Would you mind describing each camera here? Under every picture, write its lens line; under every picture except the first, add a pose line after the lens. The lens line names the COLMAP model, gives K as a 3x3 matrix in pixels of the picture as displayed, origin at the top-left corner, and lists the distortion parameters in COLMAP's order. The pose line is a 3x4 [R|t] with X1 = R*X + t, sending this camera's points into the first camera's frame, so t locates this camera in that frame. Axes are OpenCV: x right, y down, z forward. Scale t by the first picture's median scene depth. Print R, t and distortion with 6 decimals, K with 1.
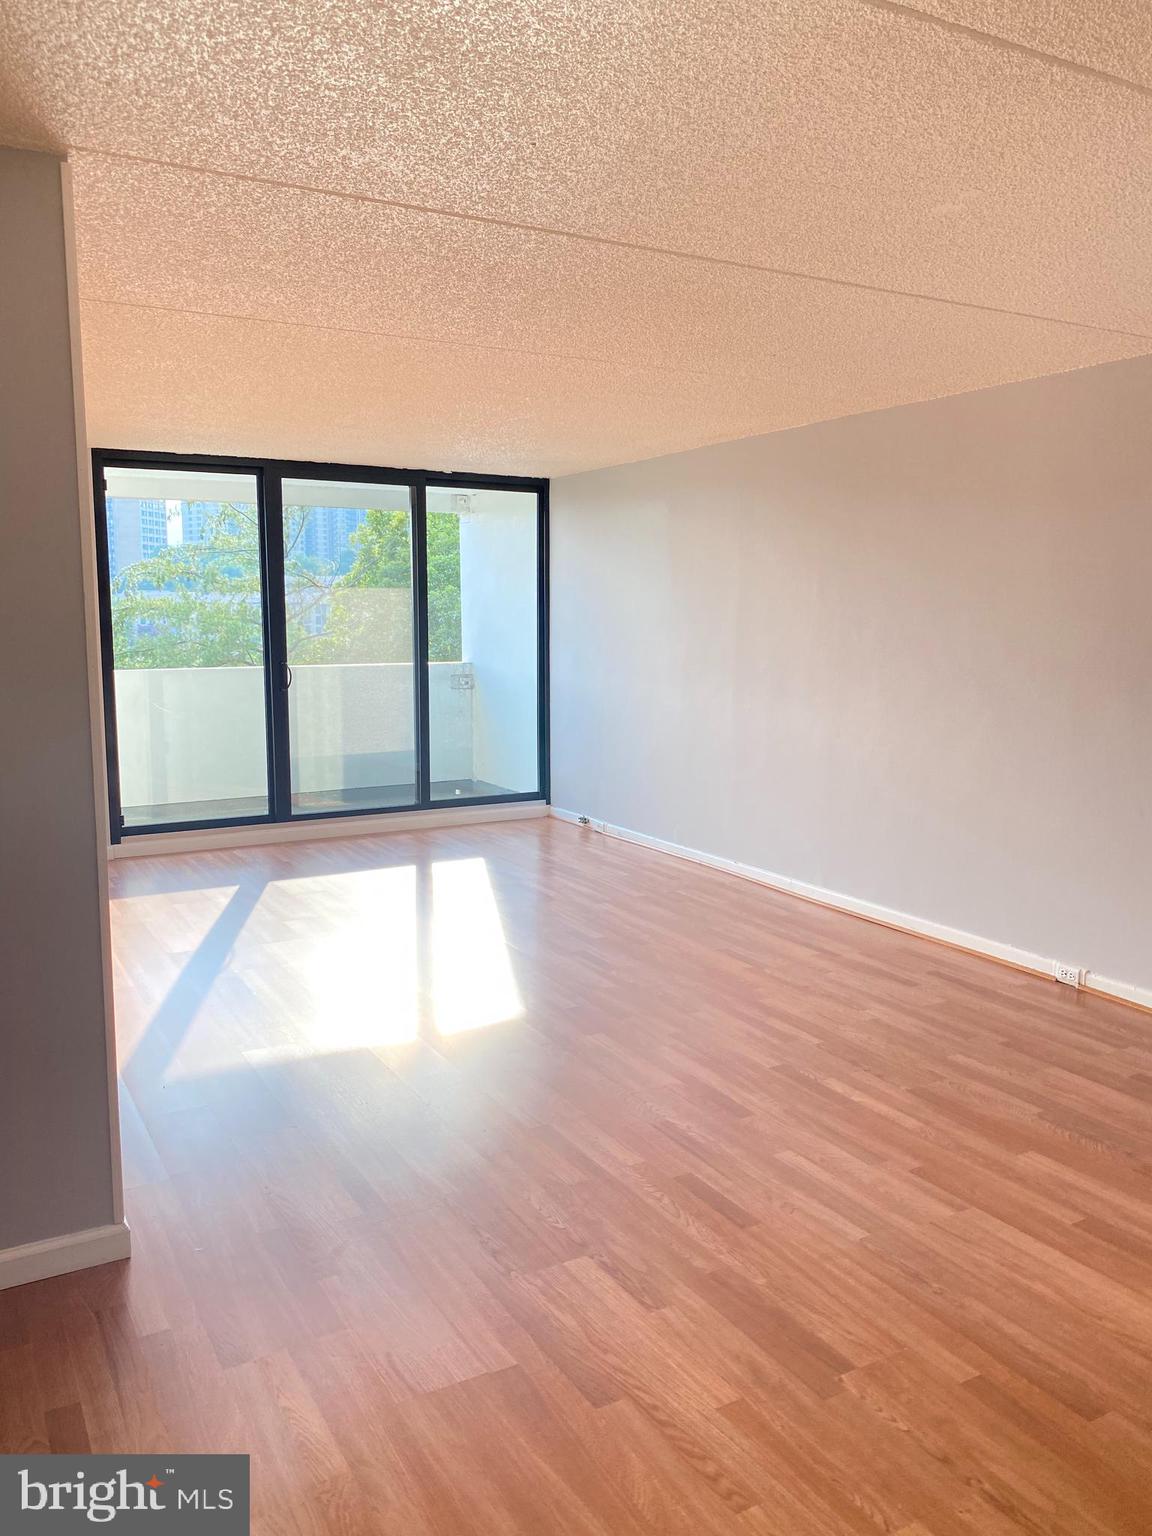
lens RADIAL K [[1175.7, 0, 555.0], [0, 1175.7, 769.0], [0, 0, 1]] dist [0.038212, -0.049243]
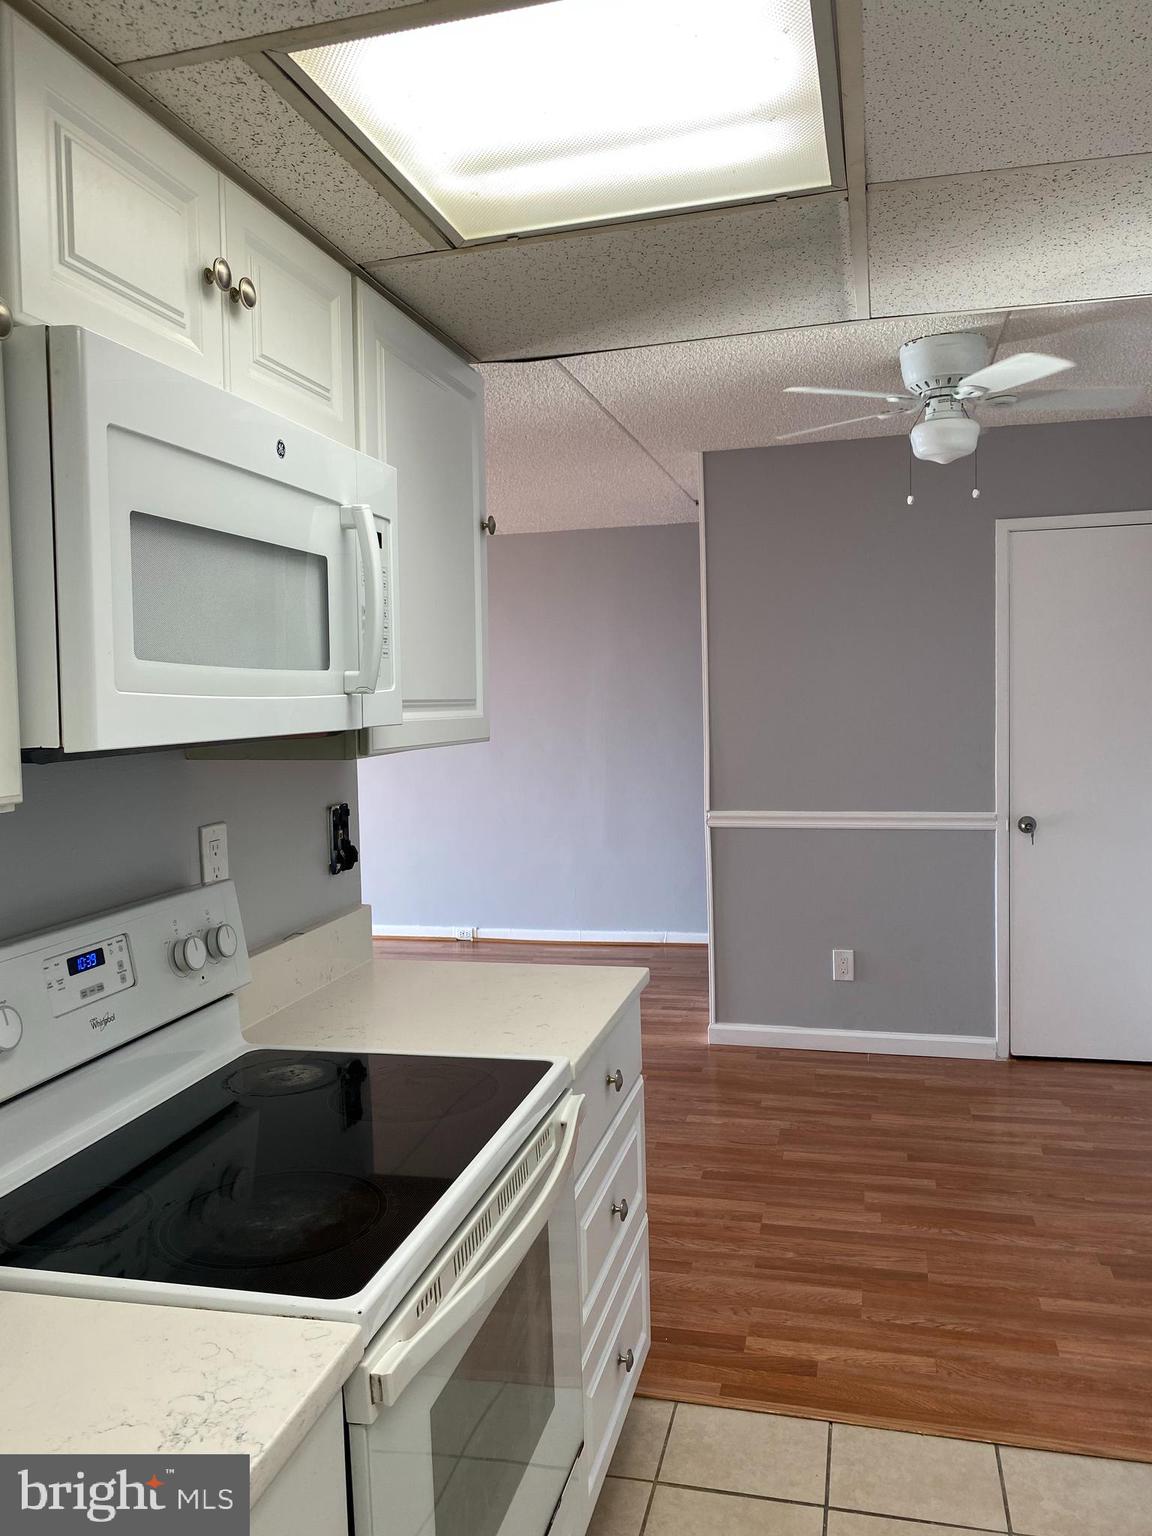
lens RADIAL K [[1175.7, 0, 560.9], [0, 1175.7, 769.1], [0, 0, 1]] dist [0.038212, -0.049243]
pose [[0.692532, -0.066566, 0.718310, -0.907262], [0.123188, 0.992020, -0.026836, 0.035446], [-0.710792, 0.107072, 0.695206, -0.252991]]
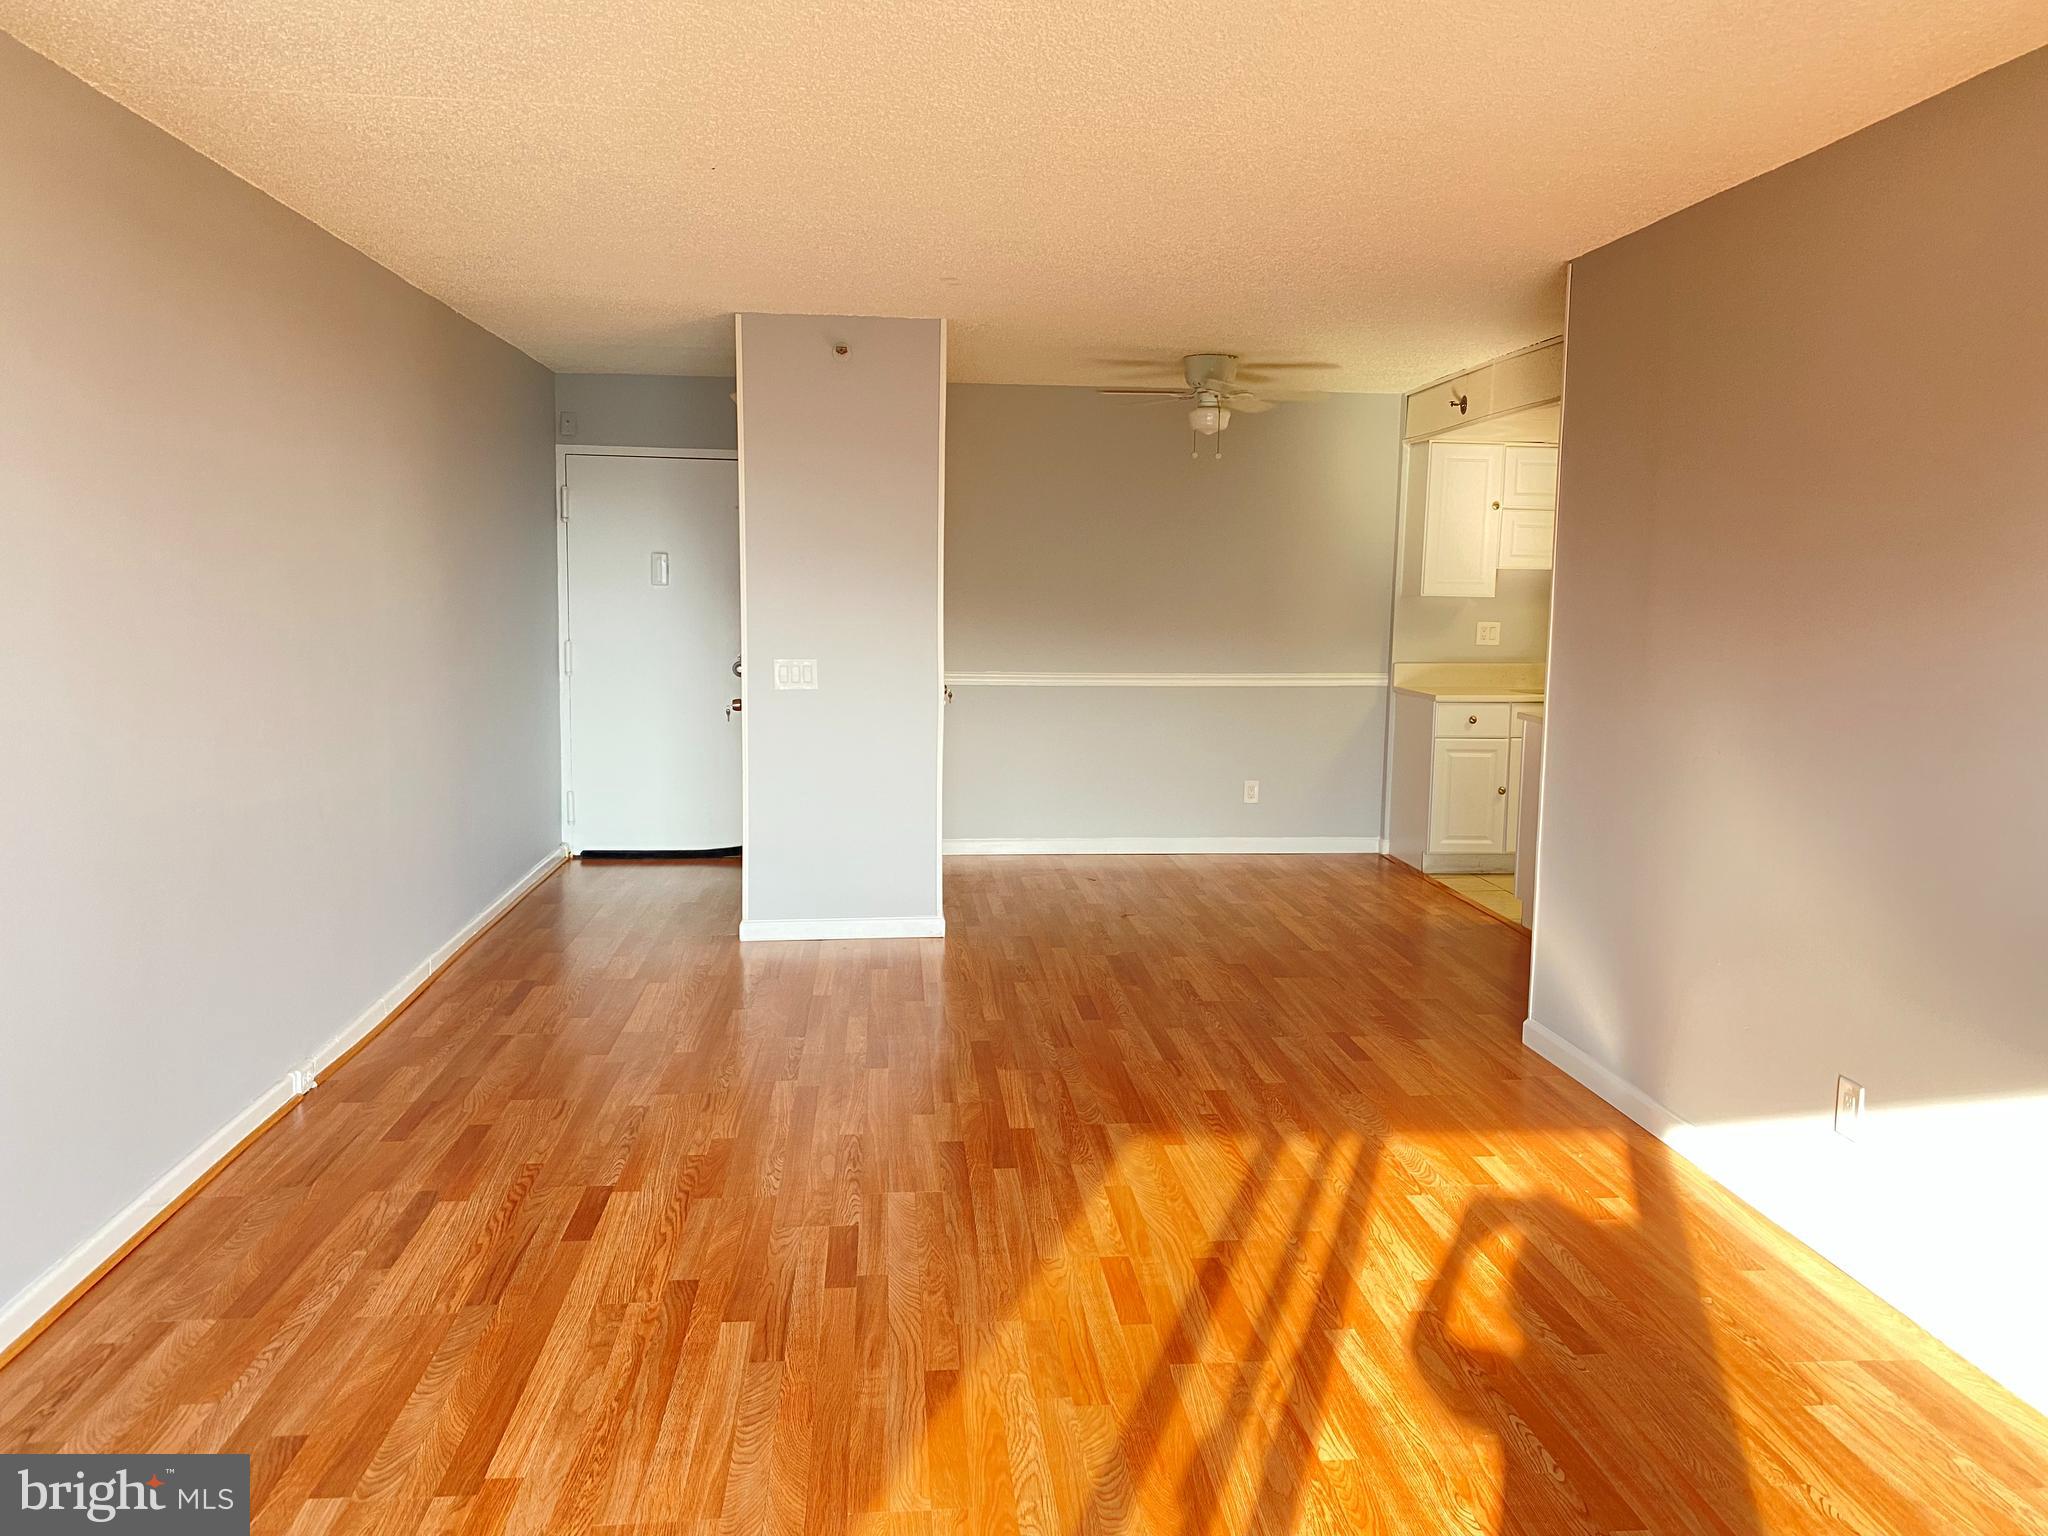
lens RADIAL K [[1567.5, 0, 1031.7], [0, 1567.5, 777.1], [0, 0, 1]] dist [0.038212, -0.049243]
pose [[-0.919394, -0.063729, 0.388142, -0.514180], [0.037221, 0.968264, 0.247144, -0.353568], [-0.391574, 0.241670, -0.887843, 2.710081]]
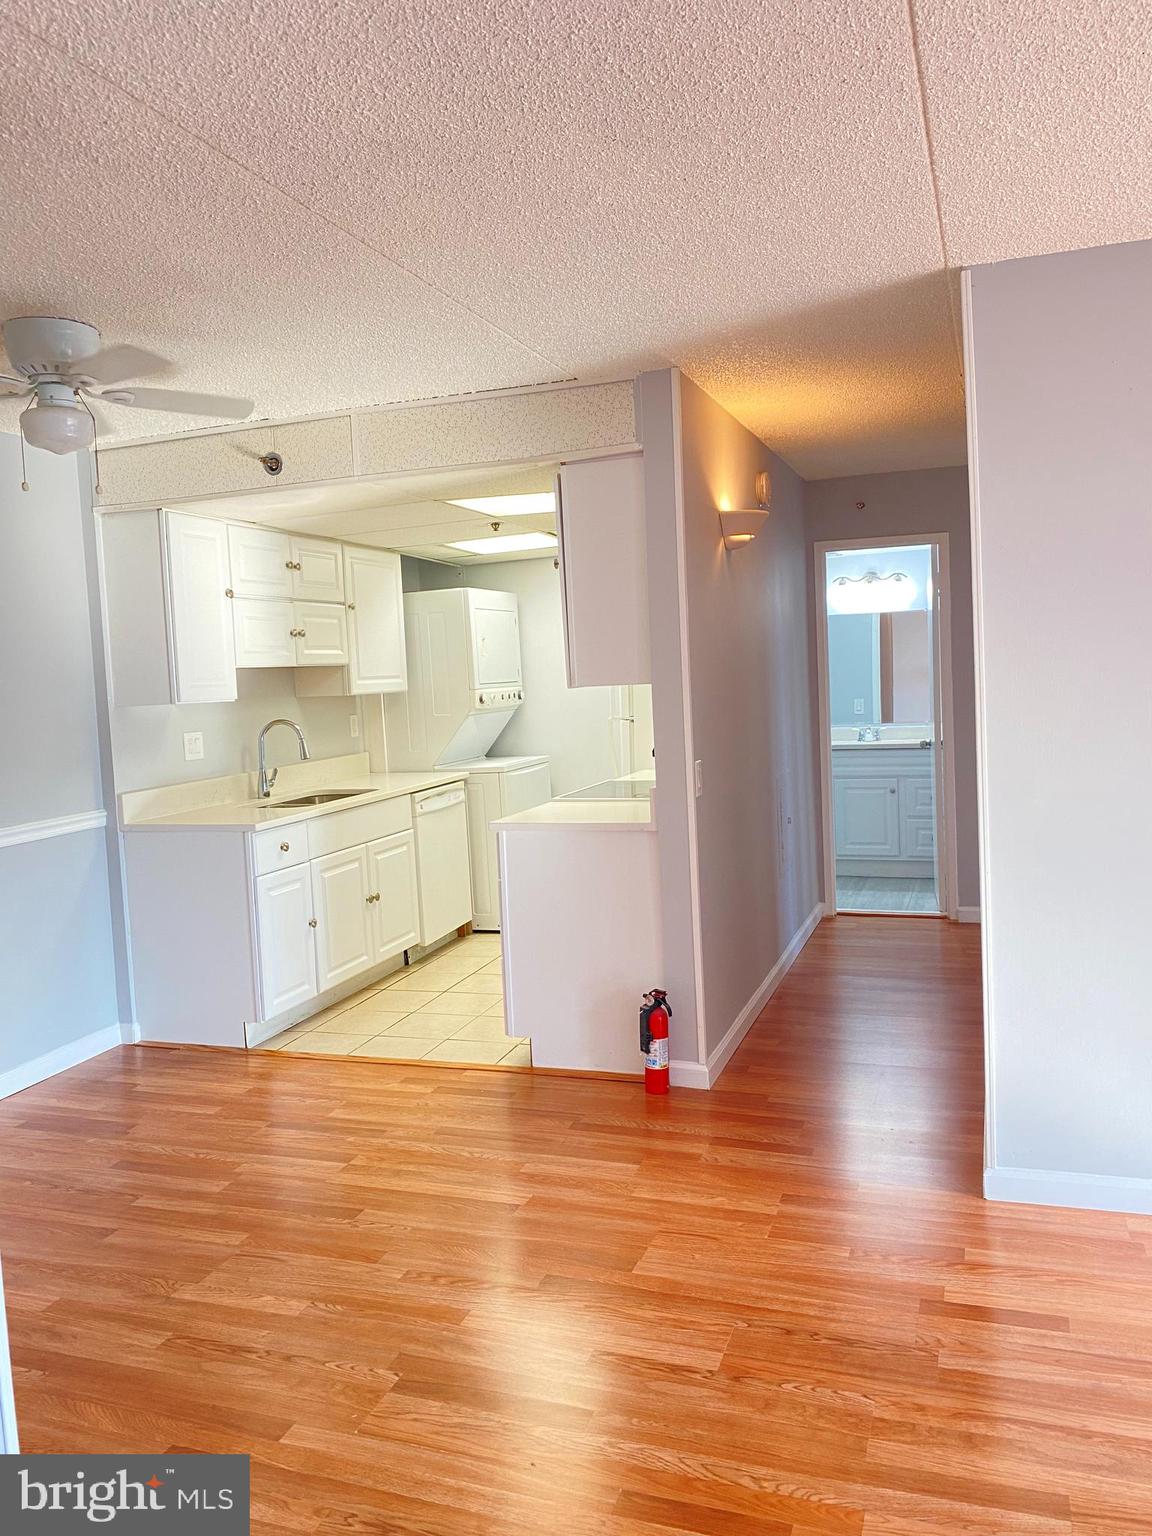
lens RADIAL K [[1175.7, 0, 585.8], [0, 1175.7, 750.1], [0, 0, 1]] dist [0.038212, -0.049243]
pose [[-0.742929, 0.081780, -0.664356, 0.634184], [-0.041816, 0.984900, 0.167999, -0.186751], [0.668063, 0.152593, -0.728291, 1.469678]]
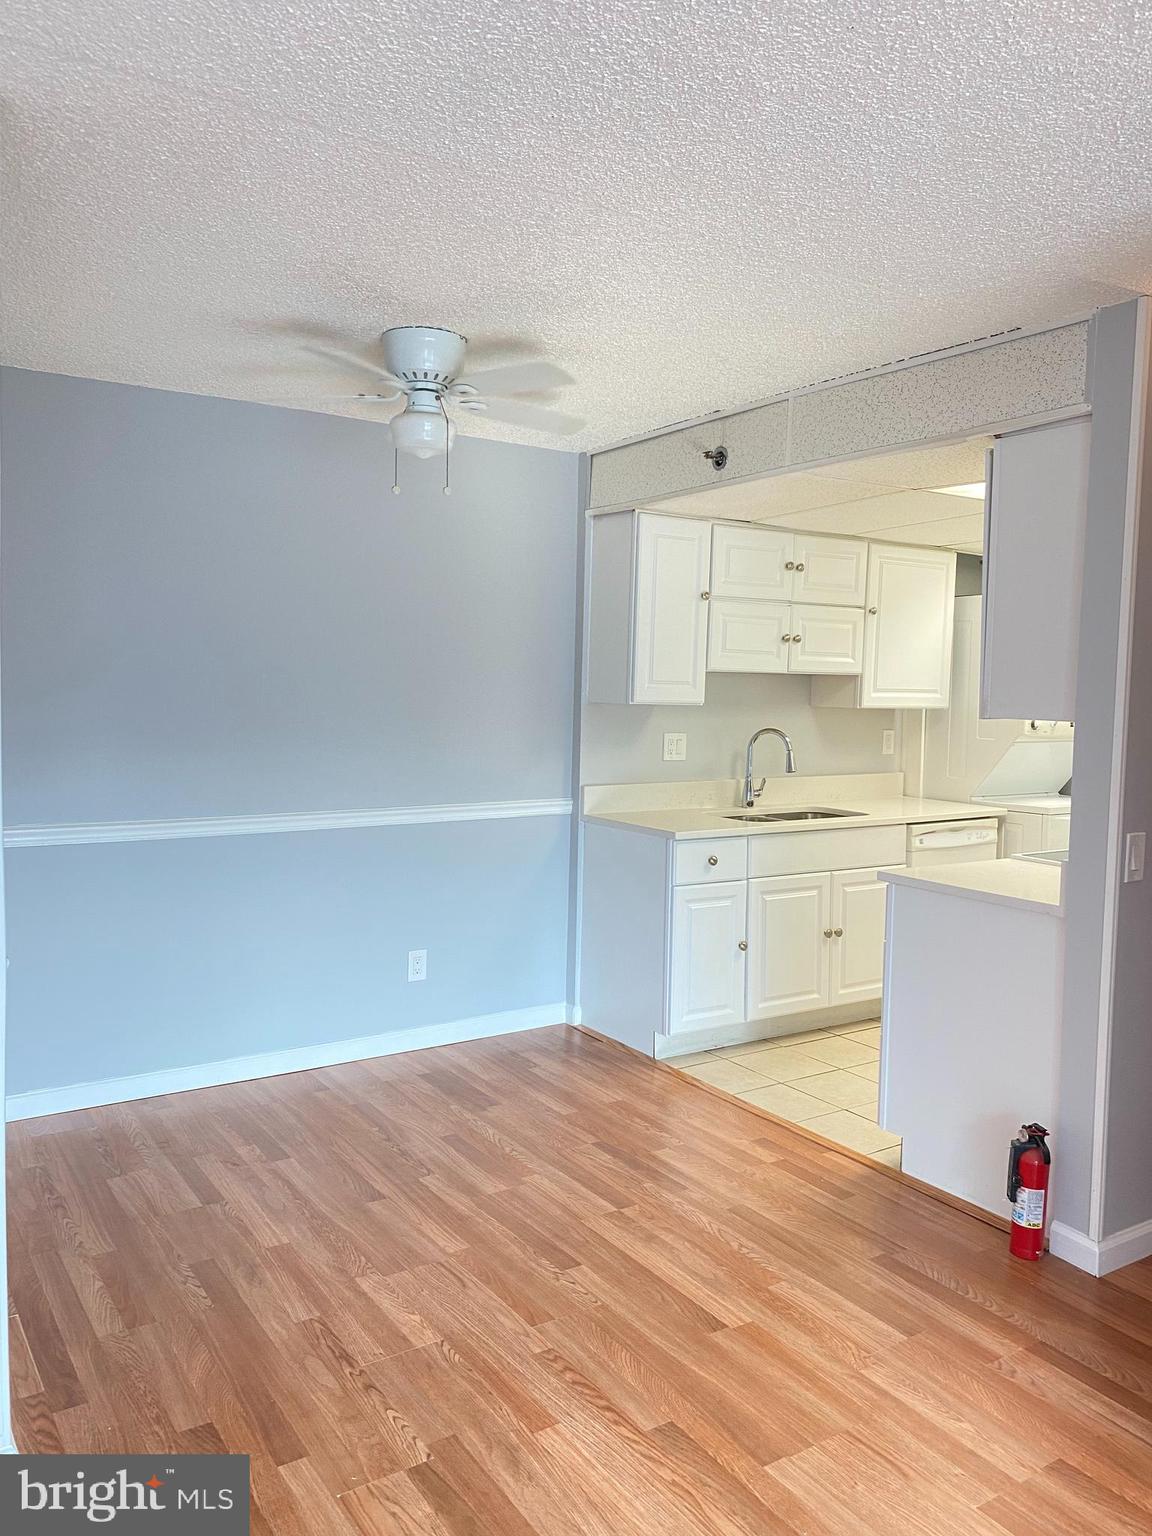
lens RADIAL K [[1175.7, 0, 568.7], [0, 1175.7, 756.6], [0, 0, 1]] dist [0.038212, -0.049243]
pose [[-0.996715, -0.015379, -0.079518, 0.172836], [-0.030725, 0.980213, 0.195545, -0.196337], [0.074937, 0.197345, -0.977466, 1.499230]]
